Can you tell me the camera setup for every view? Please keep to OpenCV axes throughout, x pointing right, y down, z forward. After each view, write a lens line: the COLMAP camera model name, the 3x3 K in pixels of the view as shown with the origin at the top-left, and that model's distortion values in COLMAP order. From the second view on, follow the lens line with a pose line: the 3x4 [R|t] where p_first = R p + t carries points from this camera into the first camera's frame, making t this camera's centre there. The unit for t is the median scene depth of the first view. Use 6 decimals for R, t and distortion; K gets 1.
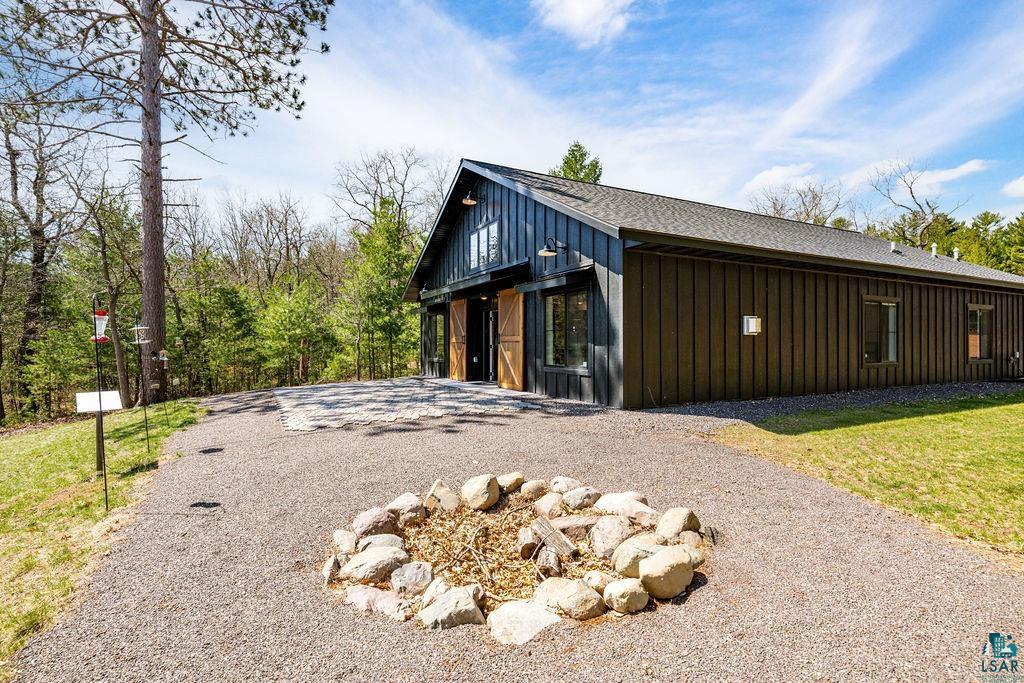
lens RADIAL K [[492.3, 0, 511.6], [0, 492.3, 342.3], [0, 0, 1]] dist [0.000809, -0.000660]
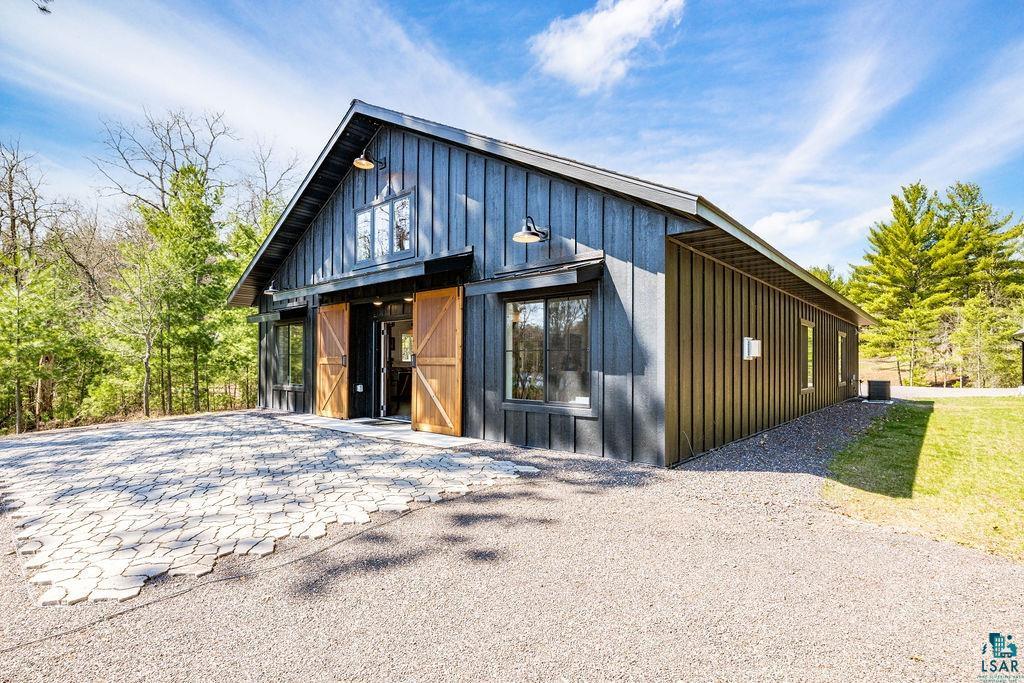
lens RADIAL K [[492.3, 0, 517.6], [0, 492.3, 359.4], [0, 0, 1]] dist [0.000809, -0.000660]
pose [[0.929067, 0.009312, 0.369794, -0.151913], [-0.008457, 0.999956, -0.003934, -0.007695], [-0.369814, 0.000527, 0.929106, 0.296614]]
